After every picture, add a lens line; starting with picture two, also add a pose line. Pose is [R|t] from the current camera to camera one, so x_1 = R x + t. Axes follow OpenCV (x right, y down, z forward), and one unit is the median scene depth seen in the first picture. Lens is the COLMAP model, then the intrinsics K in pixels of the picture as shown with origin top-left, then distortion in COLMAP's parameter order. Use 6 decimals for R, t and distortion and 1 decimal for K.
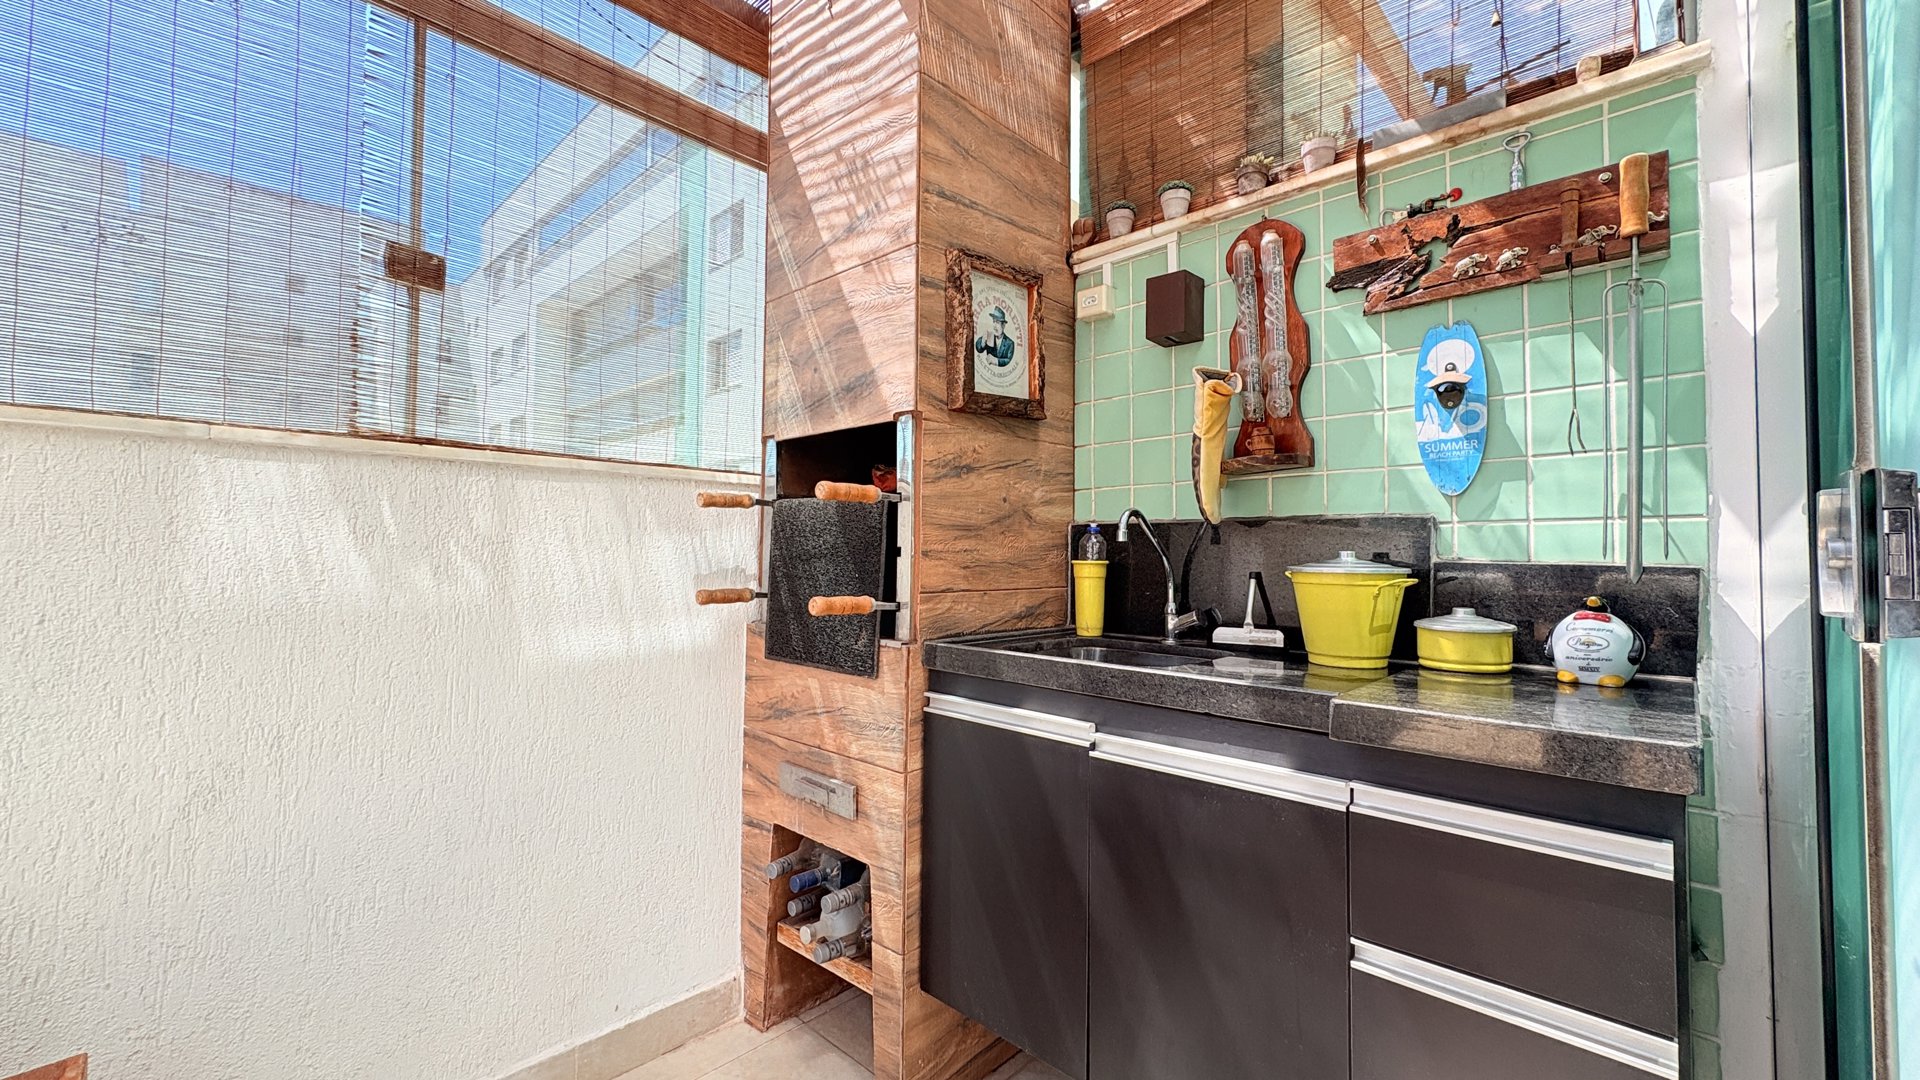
lens RADIAL K [[764.9, 0, 962.8], [0, 764.9, 531.6], [0, 0, 1]] dist [-0.000058, 0.000541]
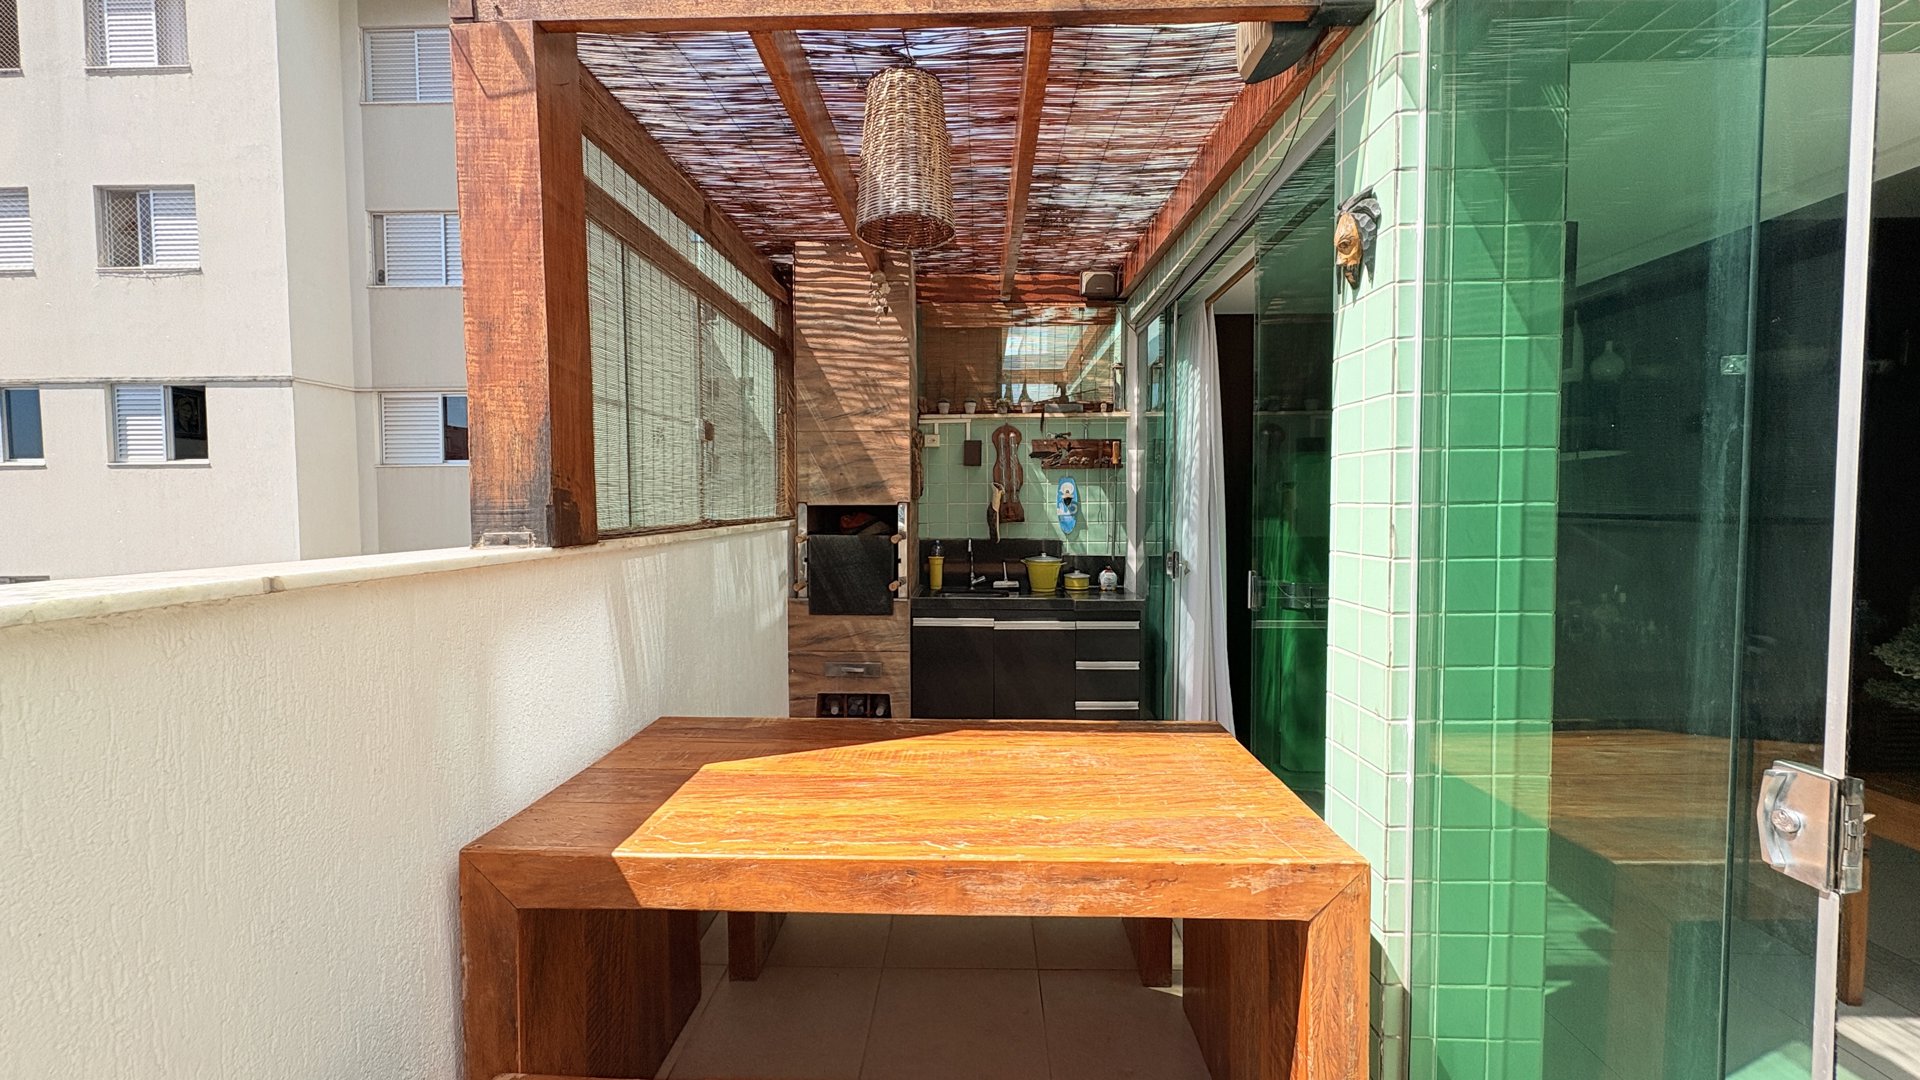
lens RADIAL K [[764.9, 0, 954.4], [0, 764.9, 535.1], [0, 0, 1]] dist [-0.000058, 0.000541]
pose [[0.738367, -0.041435, 0.673125, -1.522804], [-0.011673, 0.997176, 0.074186, -0.226572], [-0.674298, -0.062634, 0.735798, -0.828875]]
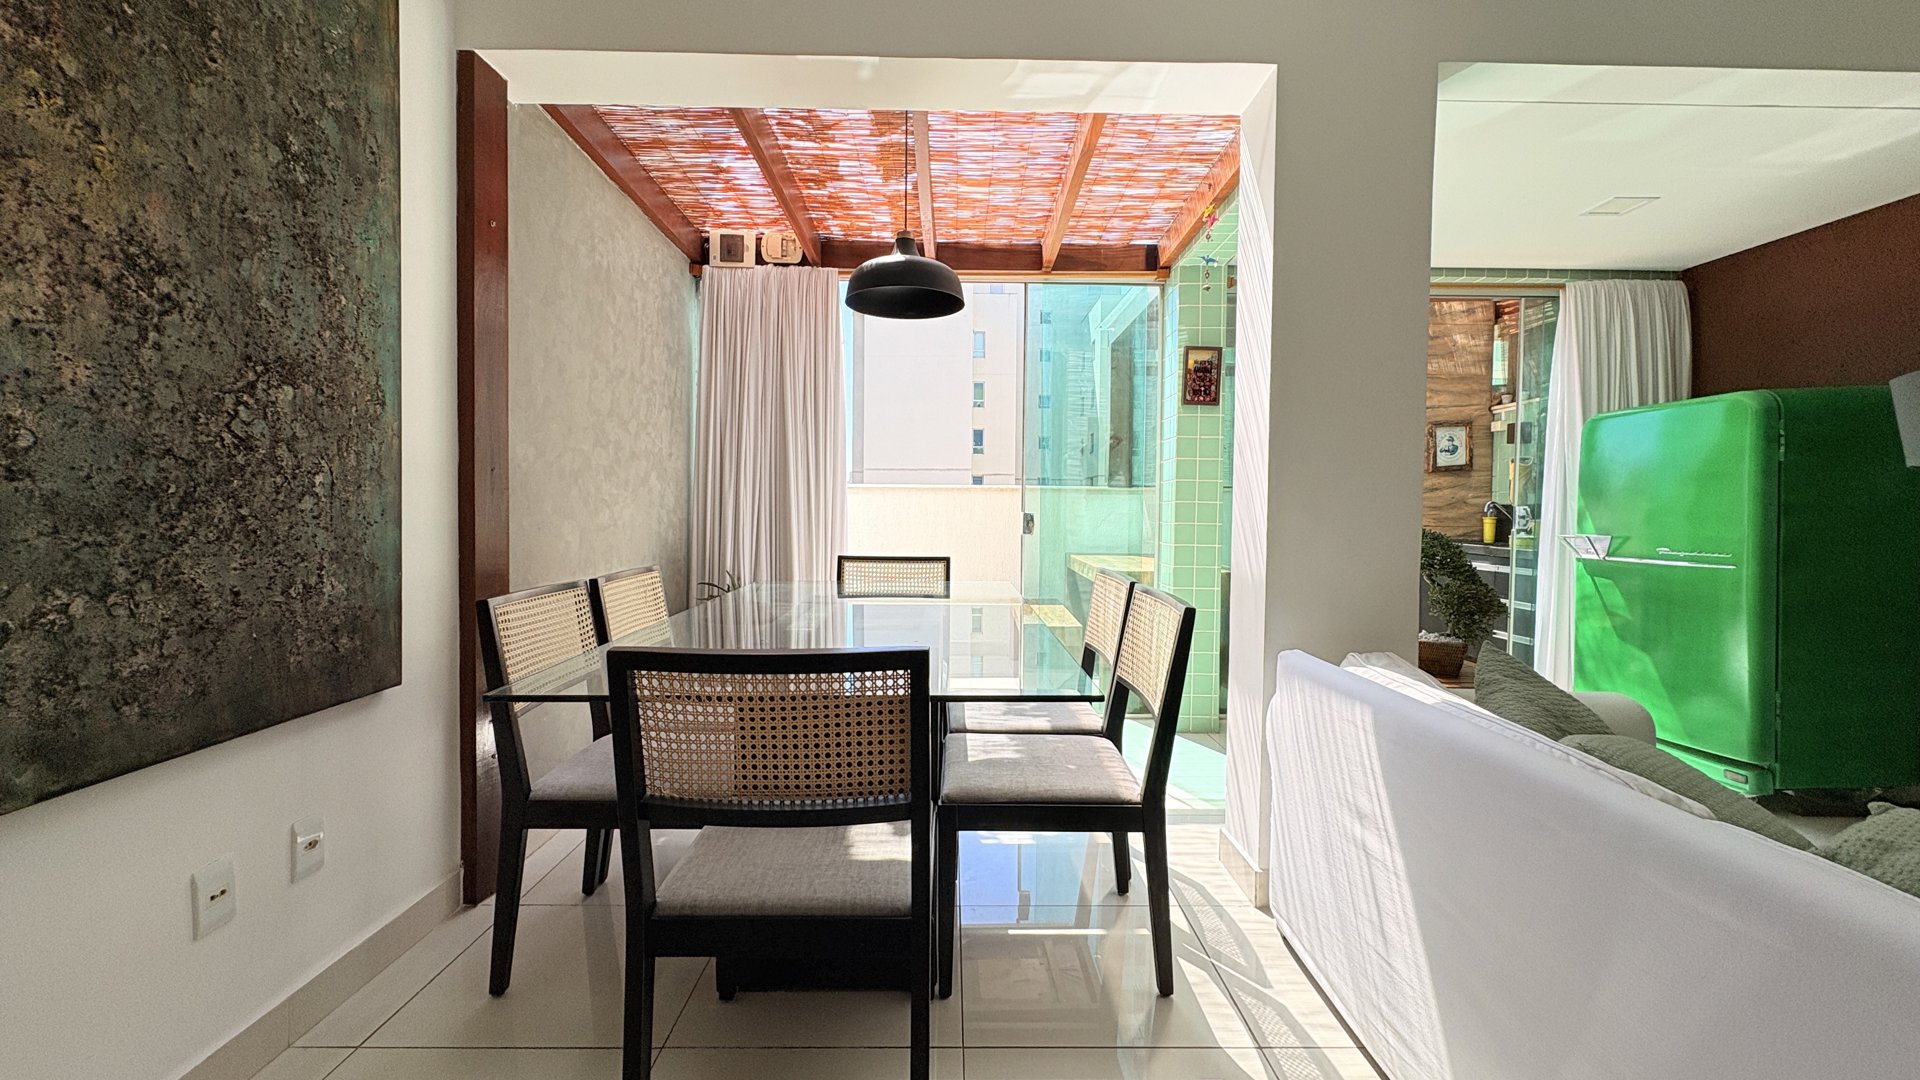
lens RADIAL K [[764.9, 0, 962.9], [0, 764.9, 532.1], [0, 0, 1]] dist [-0.000058, 0.000541]
pose [[0.700919, 0.017248, -0.713032, 0.925544], [0.021089, 0.998769, 0.044890, -0.088026], [0.712929, -0.046502, 0.699693, -2.745906]]
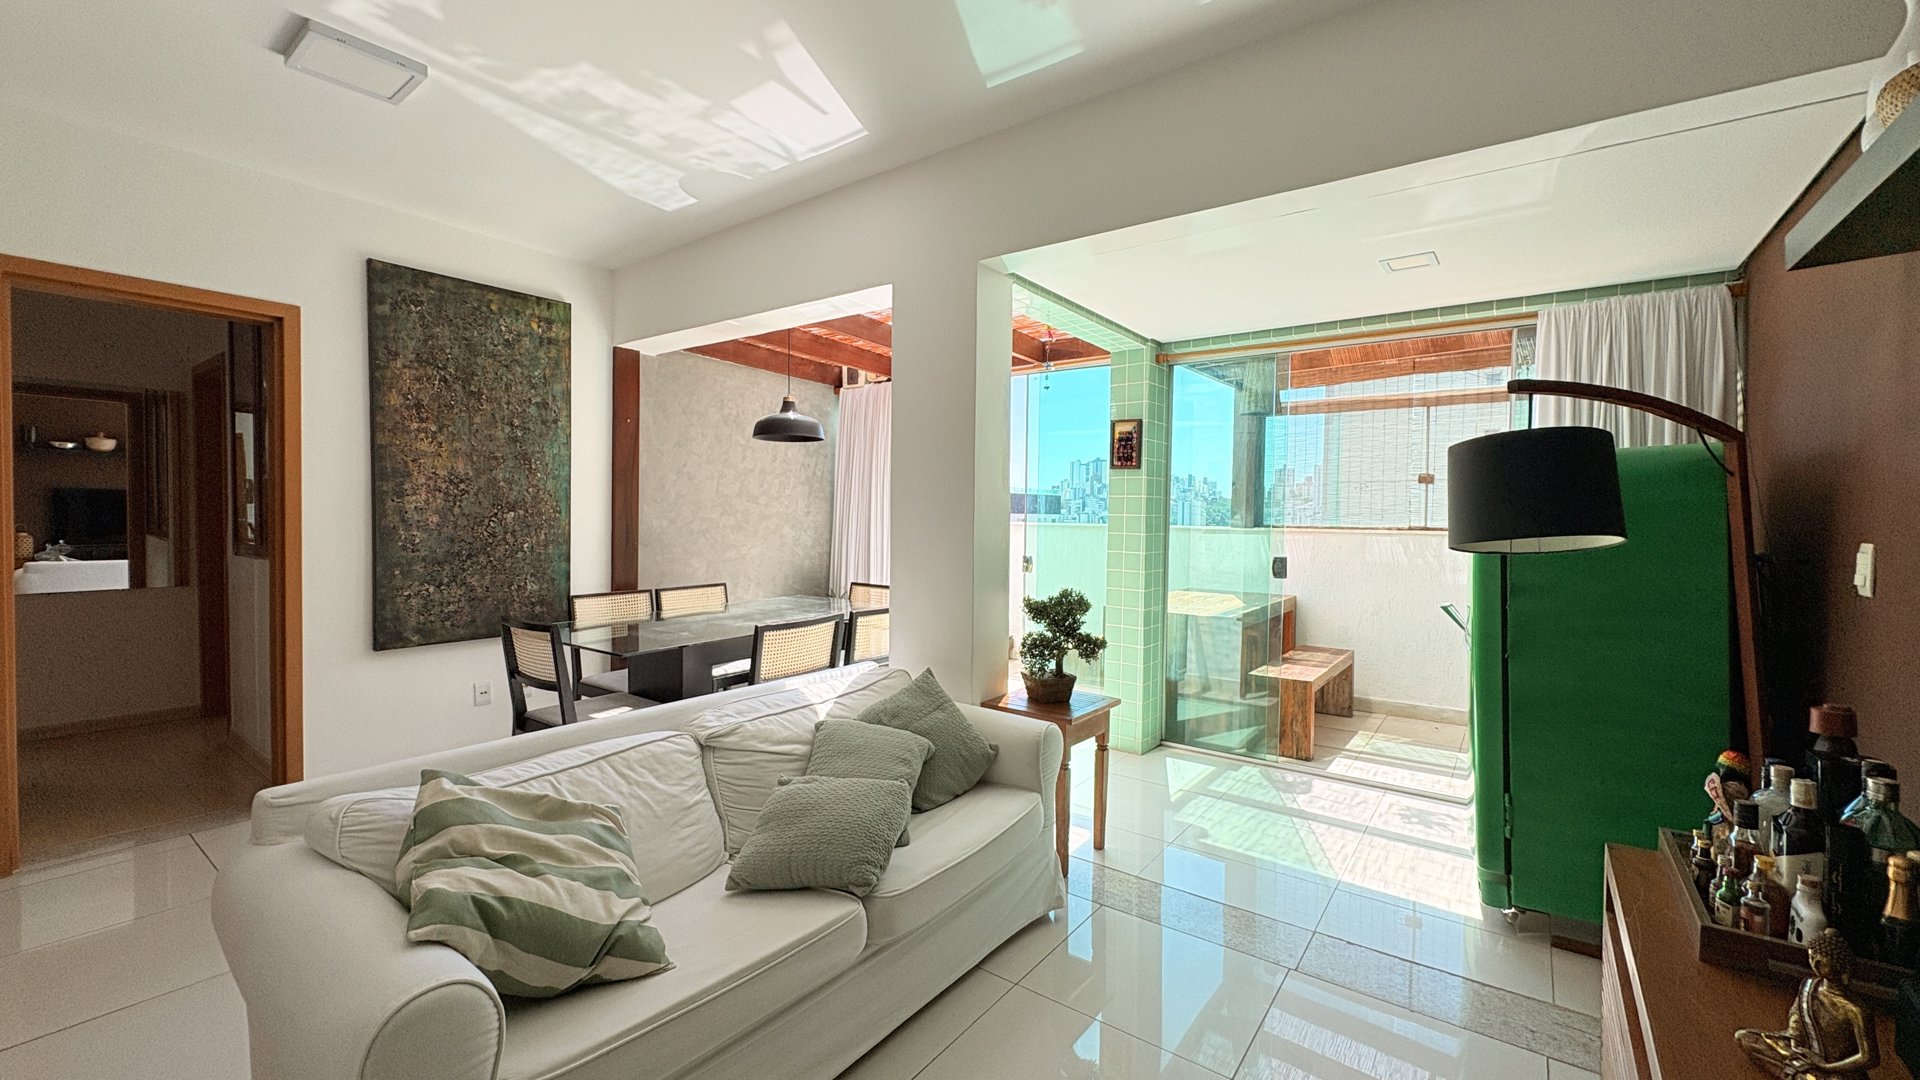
lens RADIAL K [[764.9, 0, 958.0], [0, 764.9, 529.0], [0, 0, 1]] dist [-0.000058, 0.000541]
pose [[0.119124, 0.010820, -0.992820, 2.392785], [0.019660, 0.999719, 0.013255, -0.191397], [0.992685, -0.021098, 0.118878, -1.487178]]
